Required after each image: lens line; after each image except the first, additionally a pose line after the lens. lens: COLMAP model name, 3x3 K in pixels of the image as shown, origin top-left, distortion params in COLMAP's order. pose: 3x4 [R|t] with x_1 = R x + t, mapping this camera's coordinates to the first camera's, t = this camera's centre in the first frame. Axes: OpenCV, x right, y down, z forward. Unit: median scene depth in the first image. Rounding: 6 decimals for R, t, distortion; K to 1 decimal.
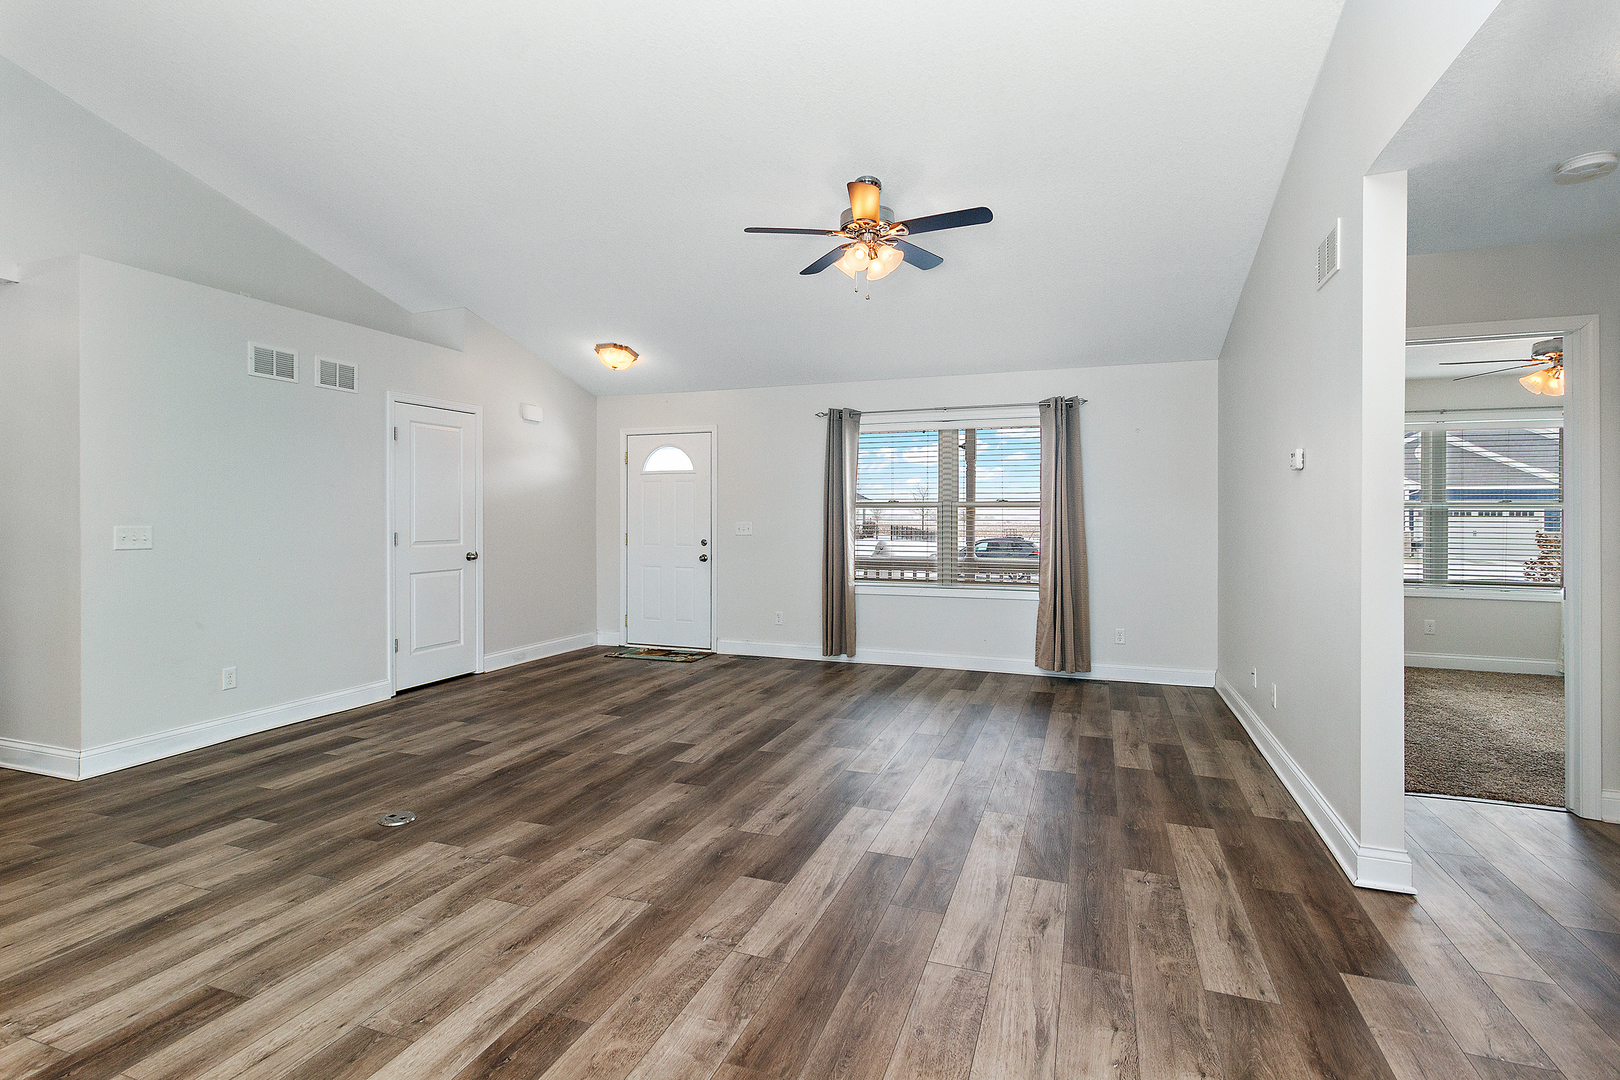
lens RADIAL K [[783.2, 0, 793.2], [0, 783.2, 523.1], [0, 0, 1]] dist [0.004698, 0.001092]
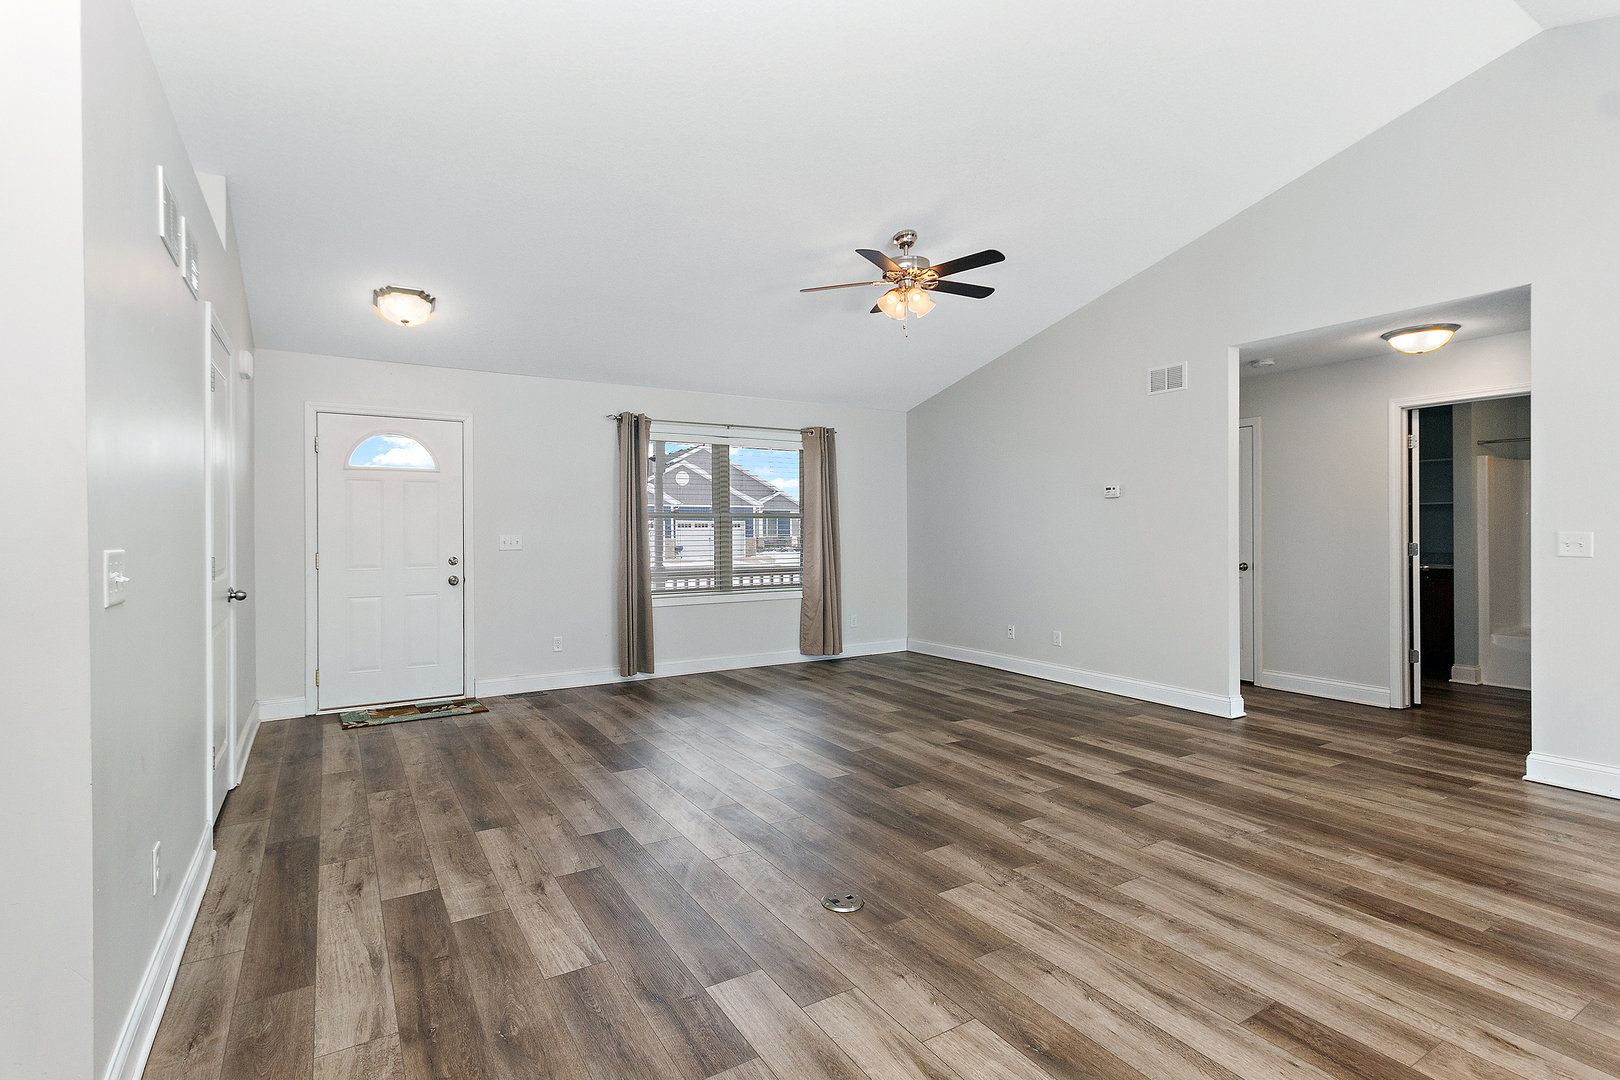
lens RADIAL K [[779.2, 0, 803.7], [0, 779.2, 535.1], [0, 0, 1]] dist [0.007415, 0.000604]
pose [[0.614253, -0.011222, 0.789030, -1.062526], [0.011325, 0.999921, 0.005405, -0.003381], [-0.789028, 0.005616, 0.614331, 0.493463]]
